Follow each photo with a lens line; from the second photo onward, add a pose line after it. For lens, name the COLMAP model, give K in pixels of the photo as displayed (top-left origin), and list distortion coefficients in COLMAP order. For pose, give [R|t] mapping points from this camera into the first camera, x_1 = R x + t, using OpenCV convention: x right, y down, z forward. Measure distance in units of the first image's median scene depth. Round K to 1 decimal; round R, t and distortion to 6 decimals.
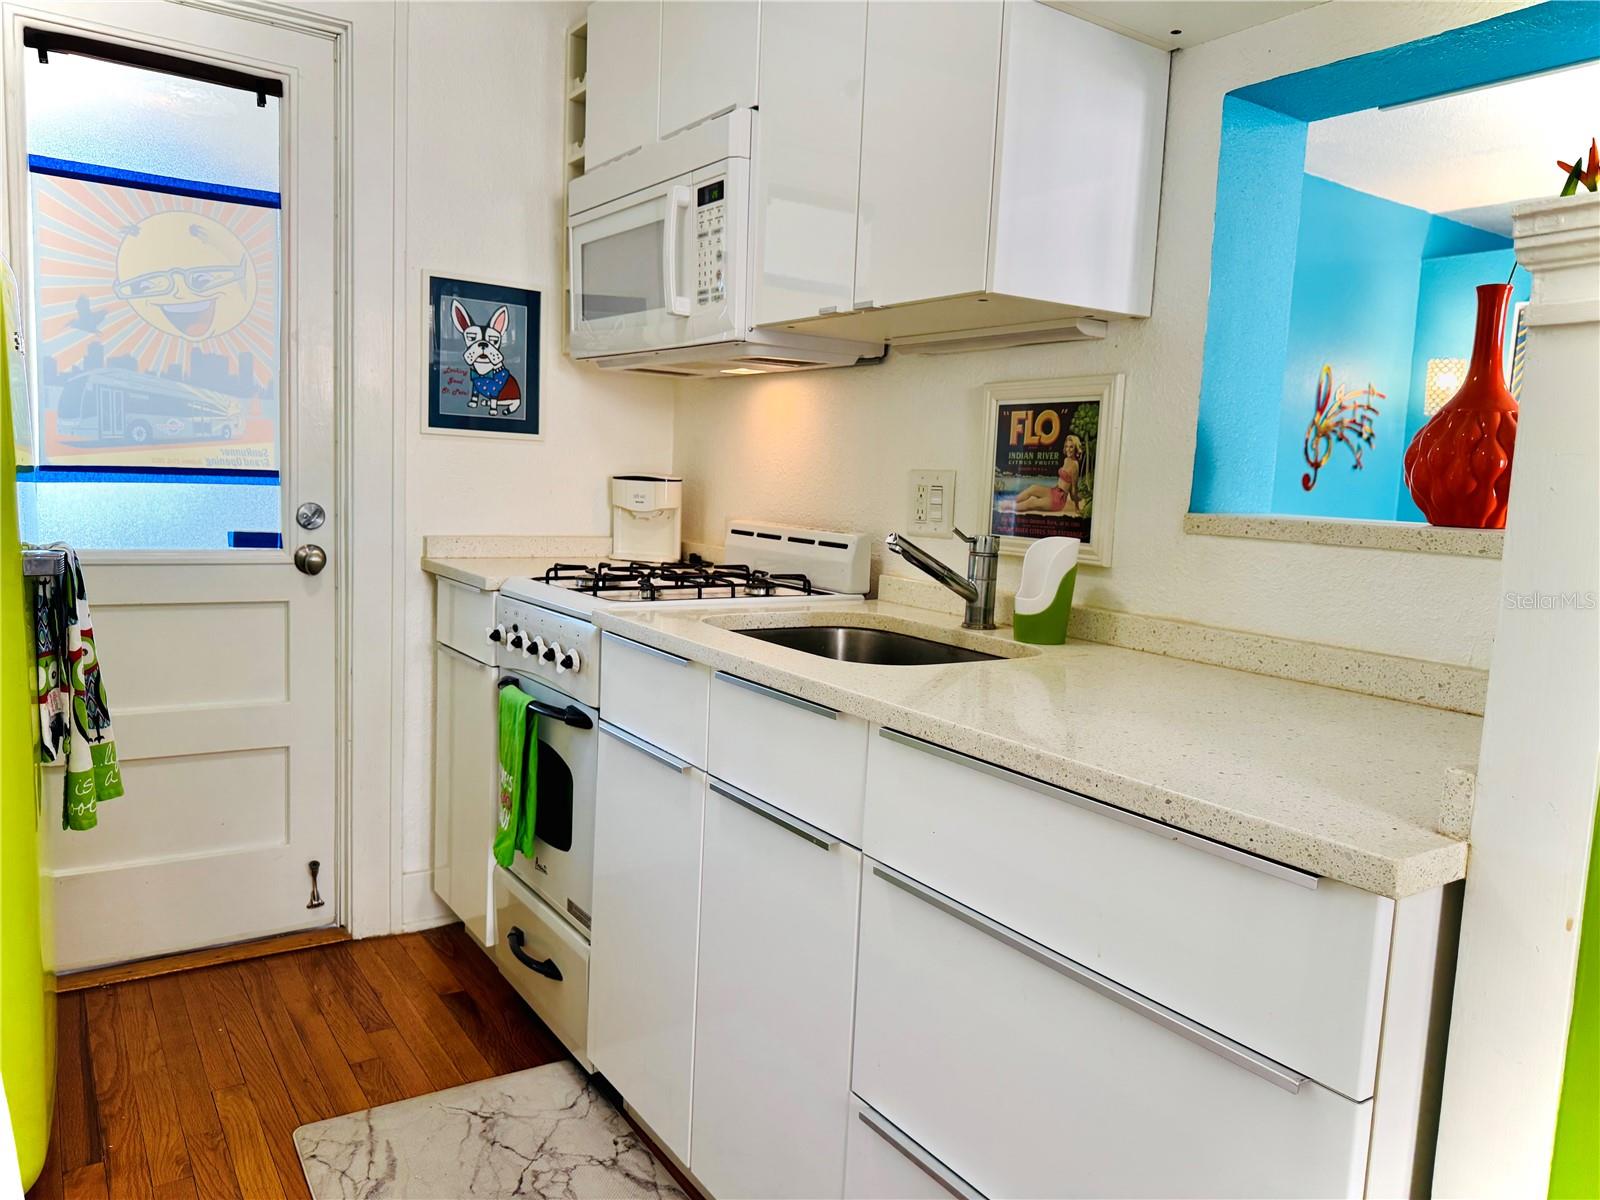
lens RADIAL K [[1128.2, 0, 802.7], [0, 1128.2, 613.2], [0, 0, 1]] dist [0.061548, -0.063734]
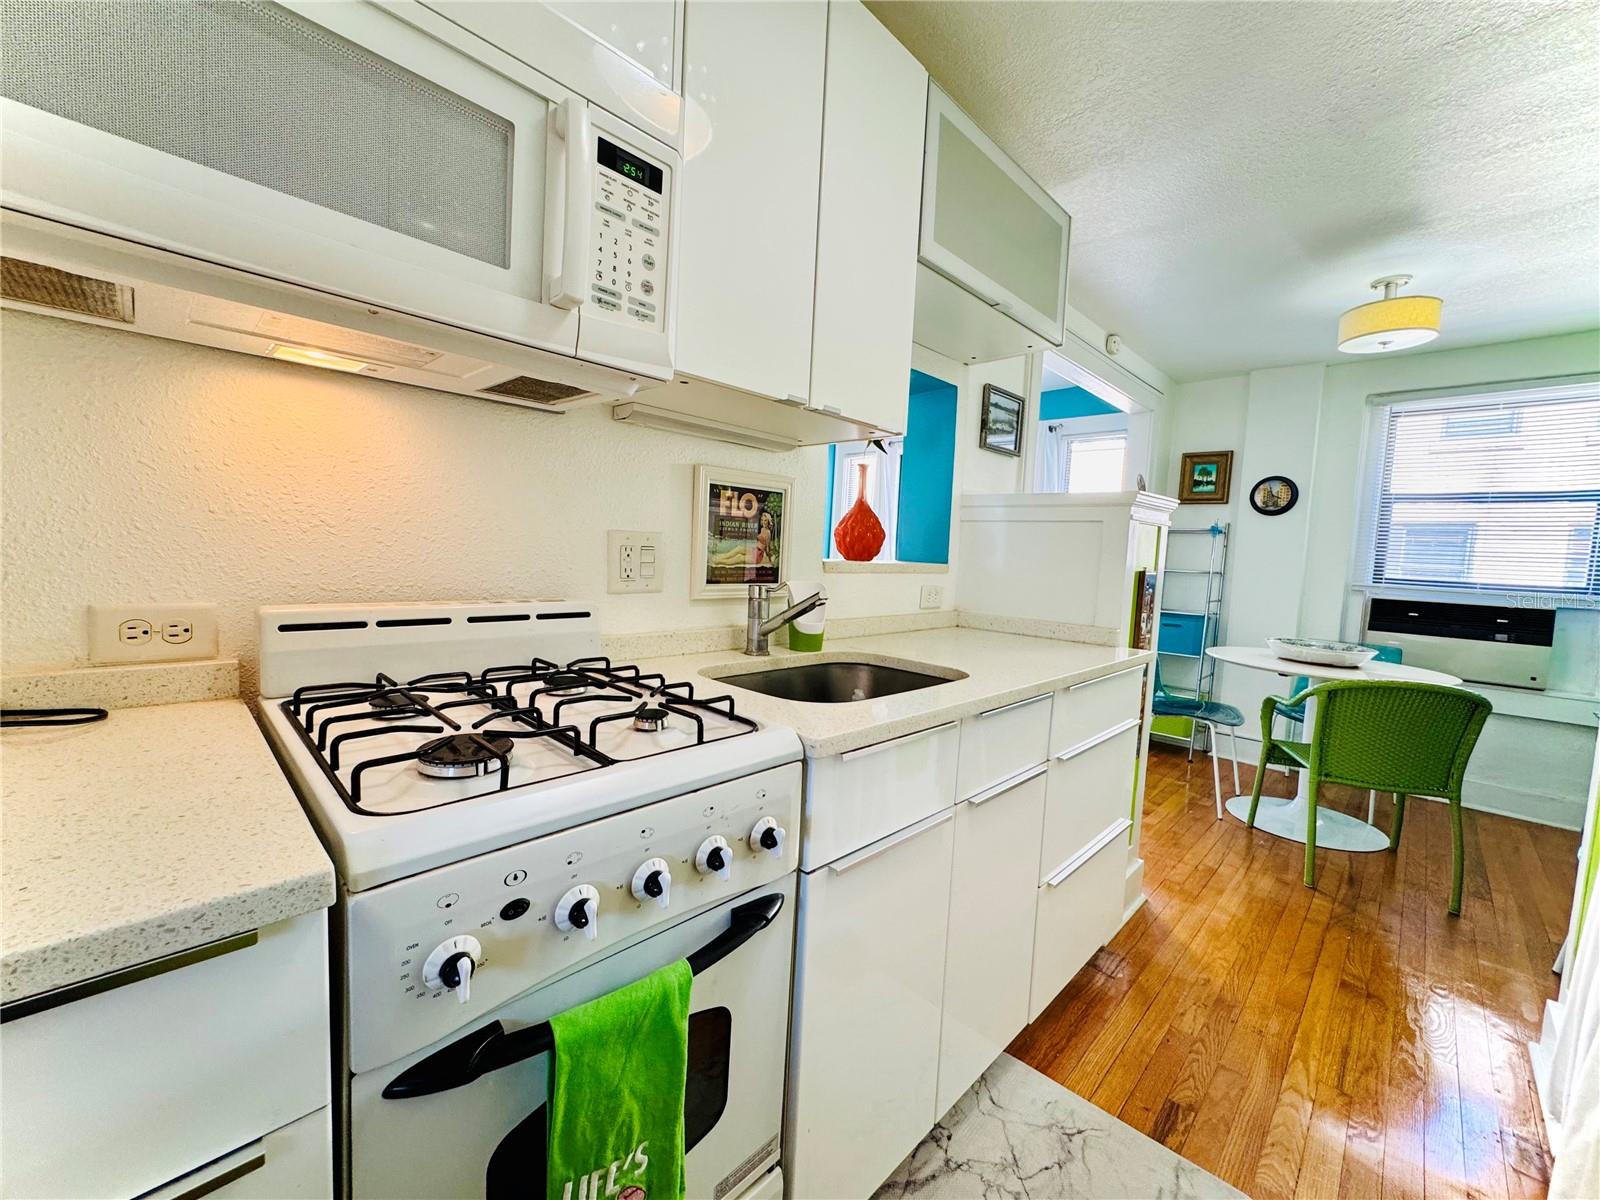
lens RADIAL K [[643.3, 0, 800.8], [0, 643.3, 592.1], [0, 0, 1]] dist [-0.001384, -0.000568]
pose [[-0.189438, -0.119450, 0.974600, -0.541685], [0.066495, 0.988733, 0.134108, -0.146741], [-0.979638, 0.090211, -0.179361, 0.997373]]
